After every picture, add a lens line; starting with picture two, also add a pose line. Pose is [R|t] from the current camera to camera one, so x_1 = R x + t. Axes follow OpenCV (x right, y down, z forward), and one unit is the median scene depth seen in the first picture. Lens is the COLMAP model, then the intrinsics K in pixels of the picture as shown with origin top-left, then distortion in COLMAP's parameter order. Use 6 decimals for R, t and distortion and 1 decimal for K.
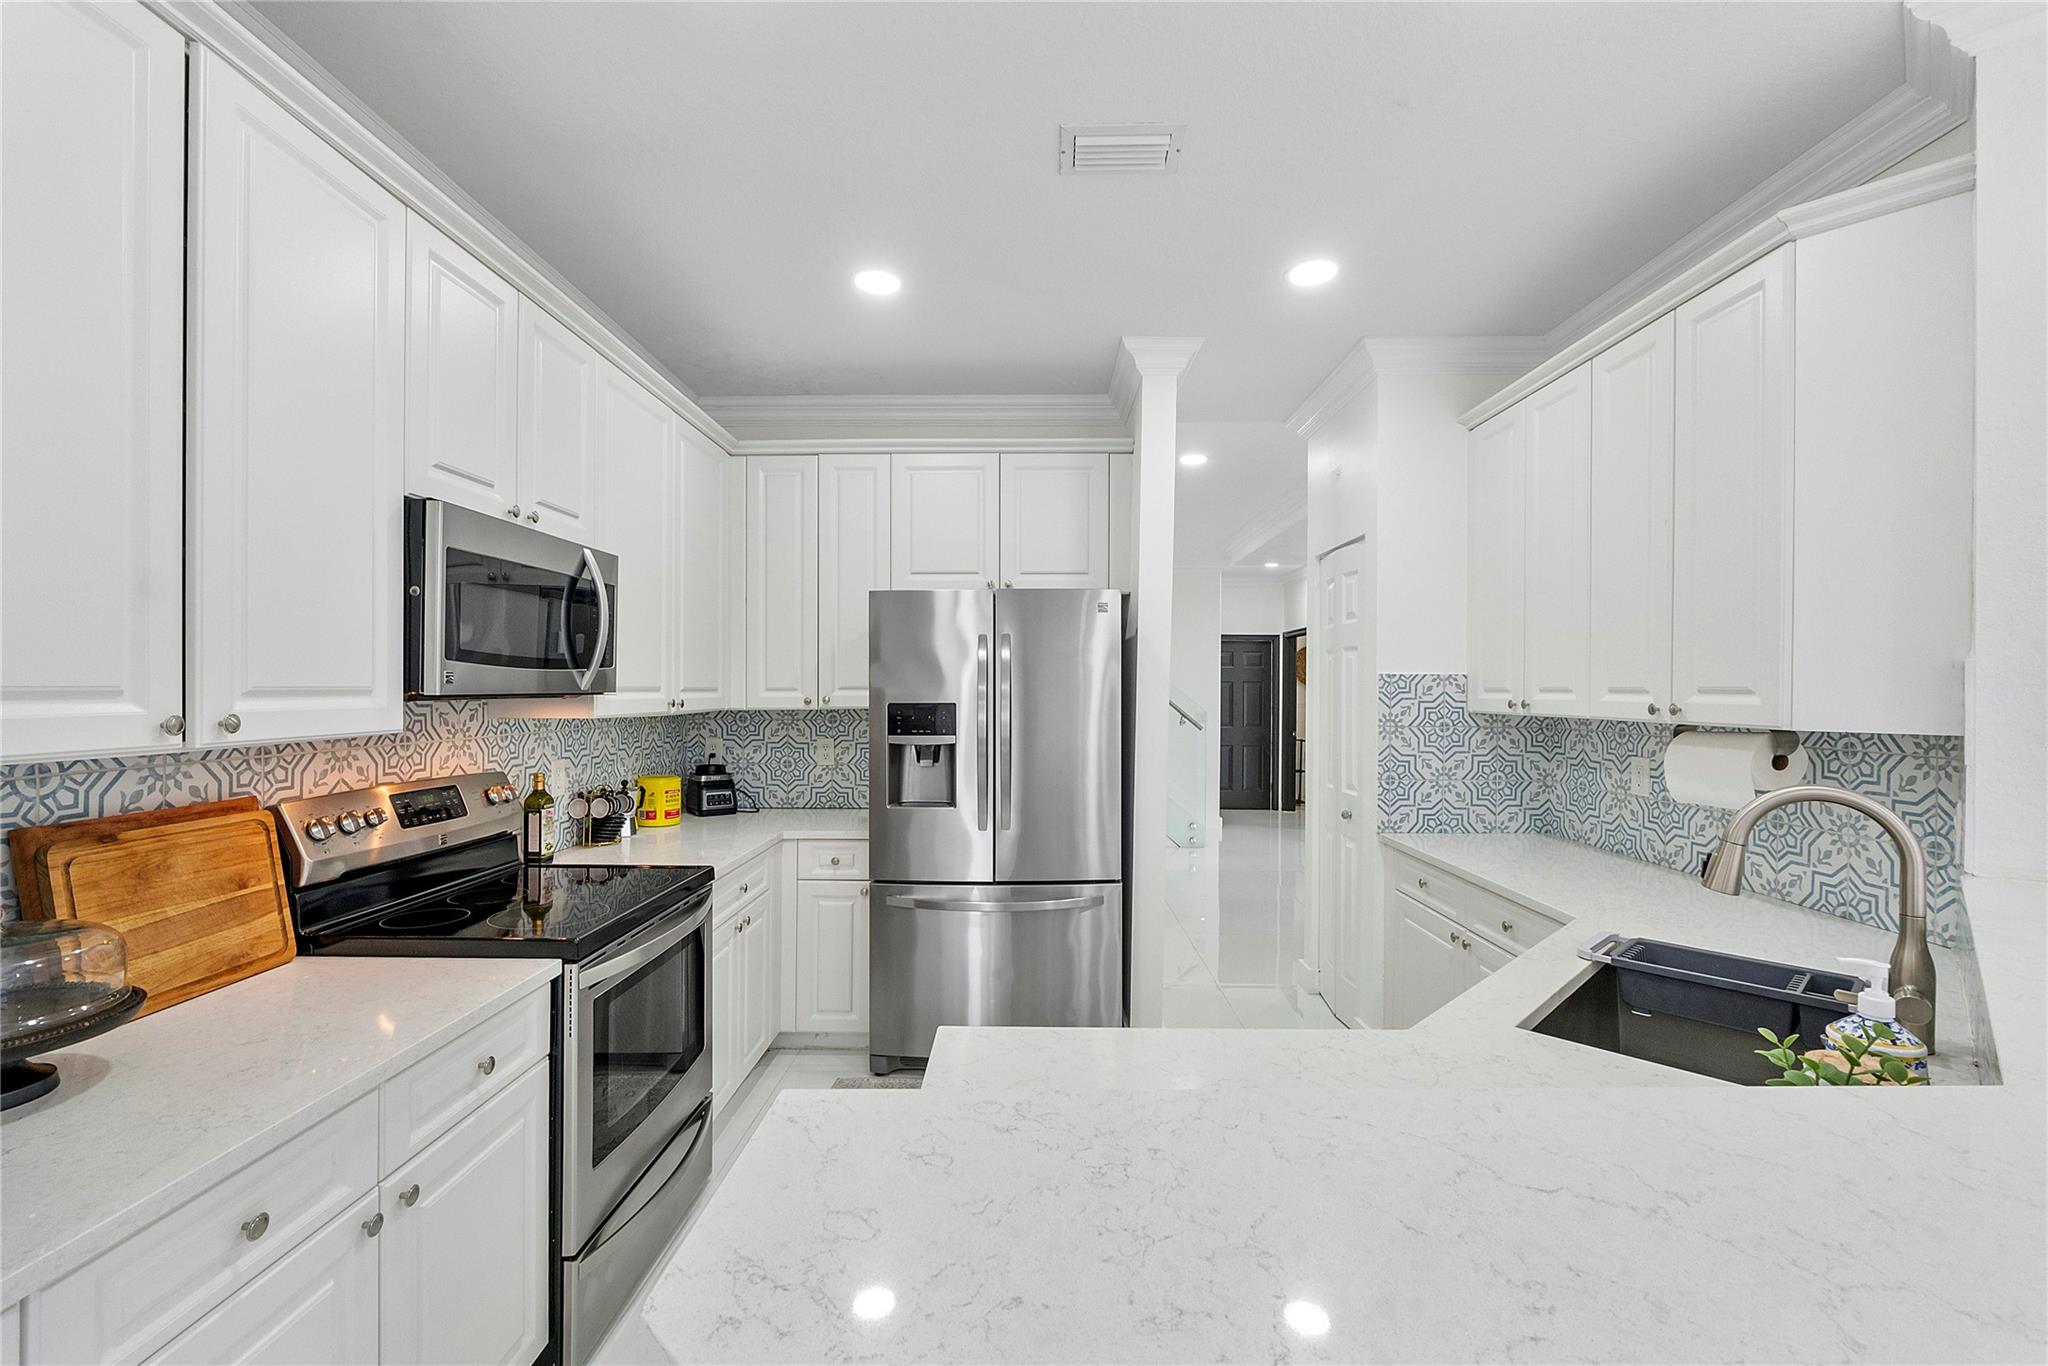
lens RADIAL K [[871.4, 0, 1031.0], [0, 871.4, 682.4], [0, 0, 1]] dist [-0.007291, -0.000082]
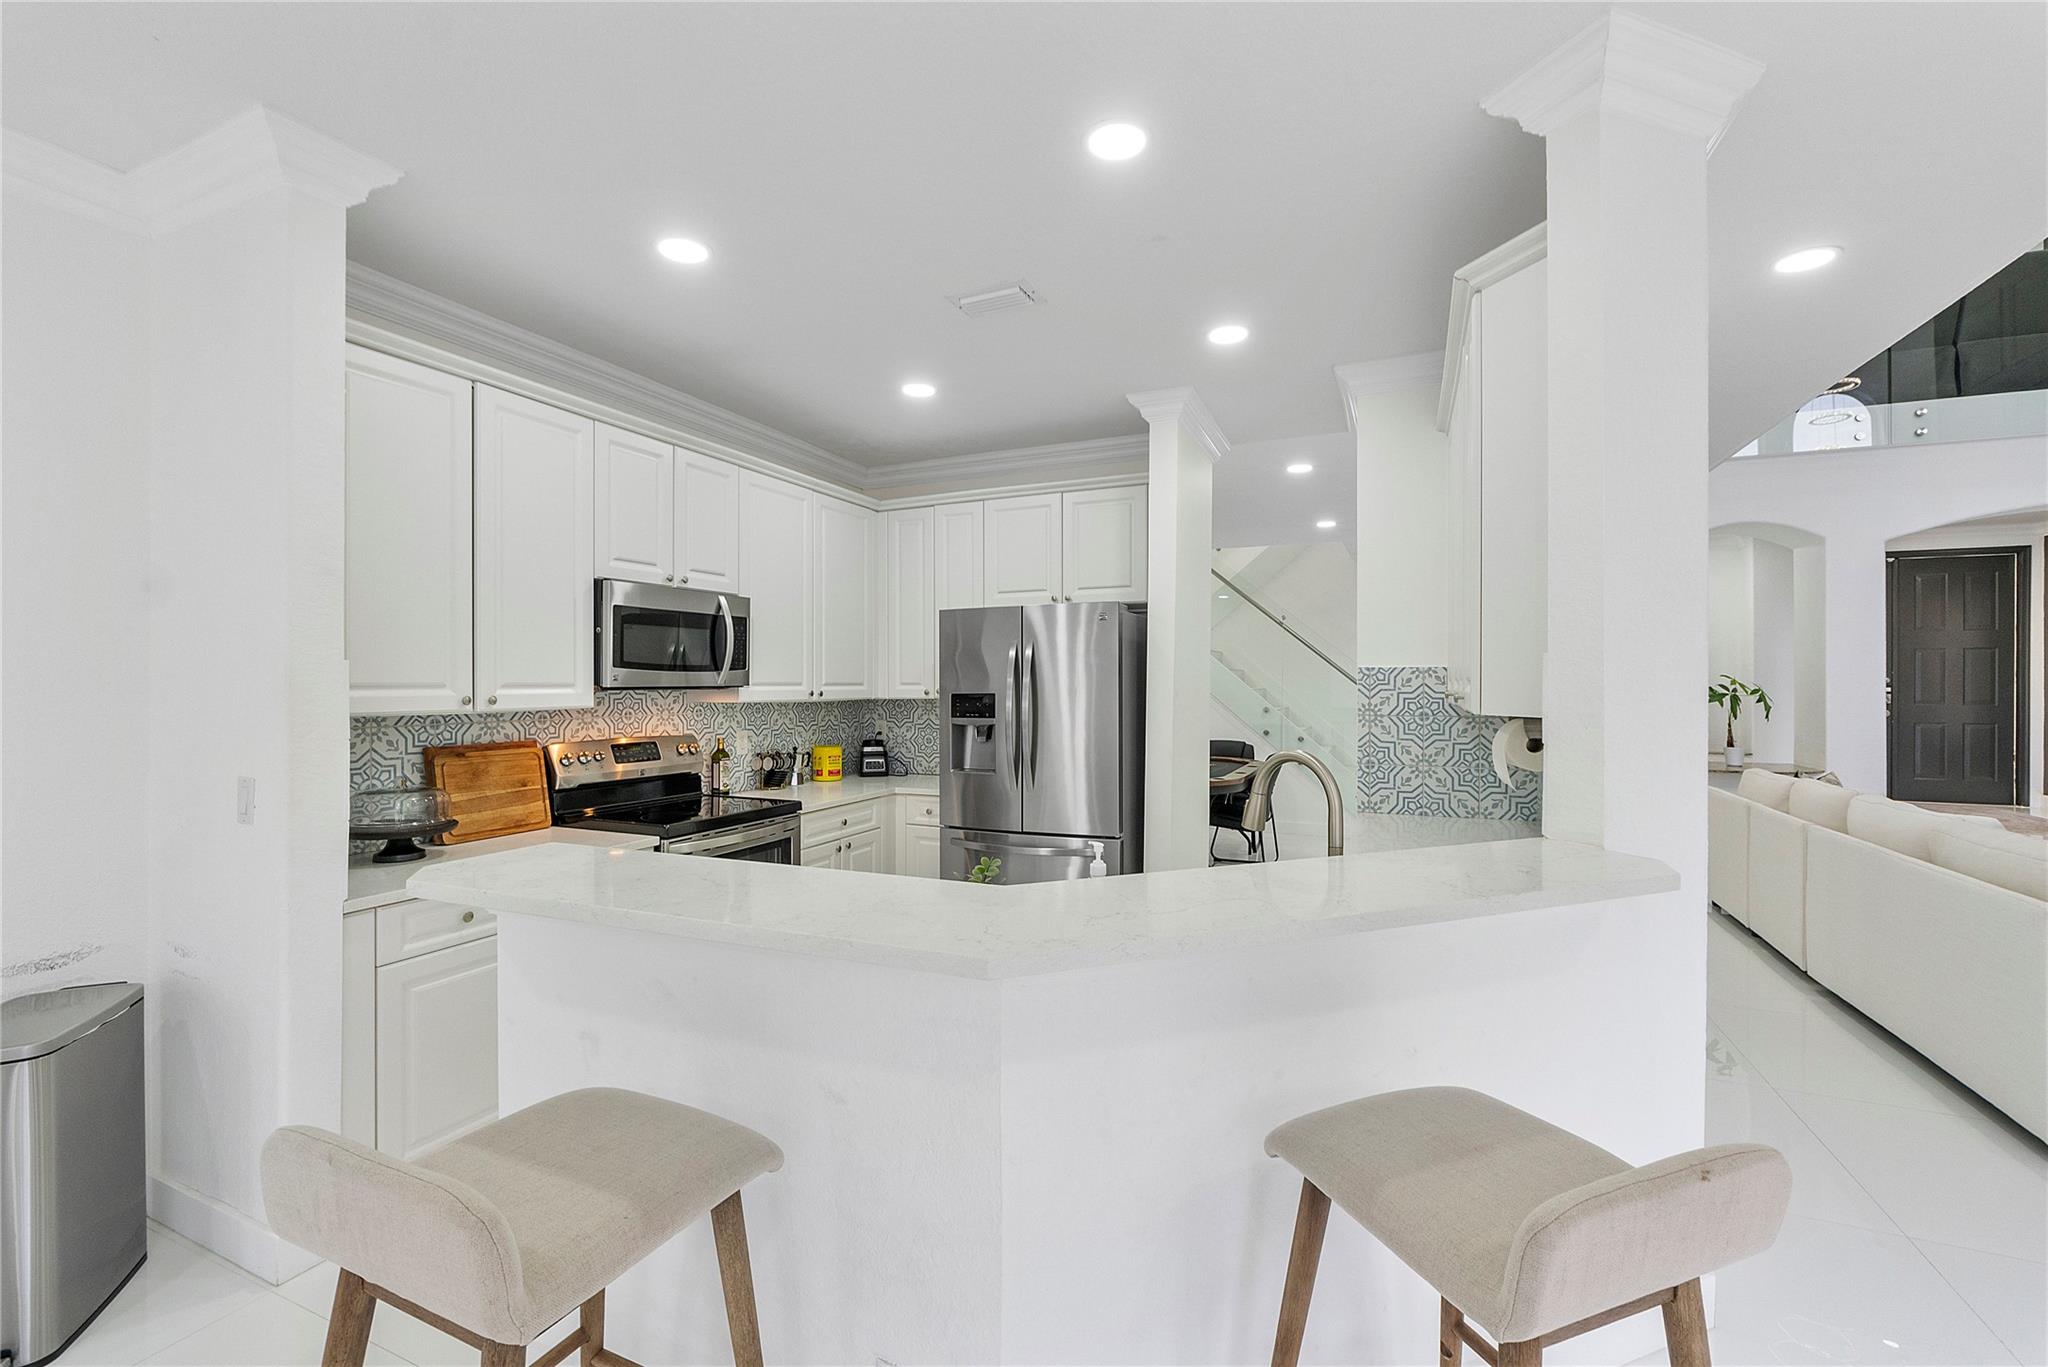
lens RADIAL K [[869.1, 0, 1029.0], [0, 869.1, 677.4], [0, 0, 1]] dist [-0.005887, -0.000222]
pose [[0.919736, -0.006704, -0.392480, 0.570358], [0.006671, 0.999977, -0.001447, 0.002221], [0.392481, -0.001287, 0.919759, -0.220230]]
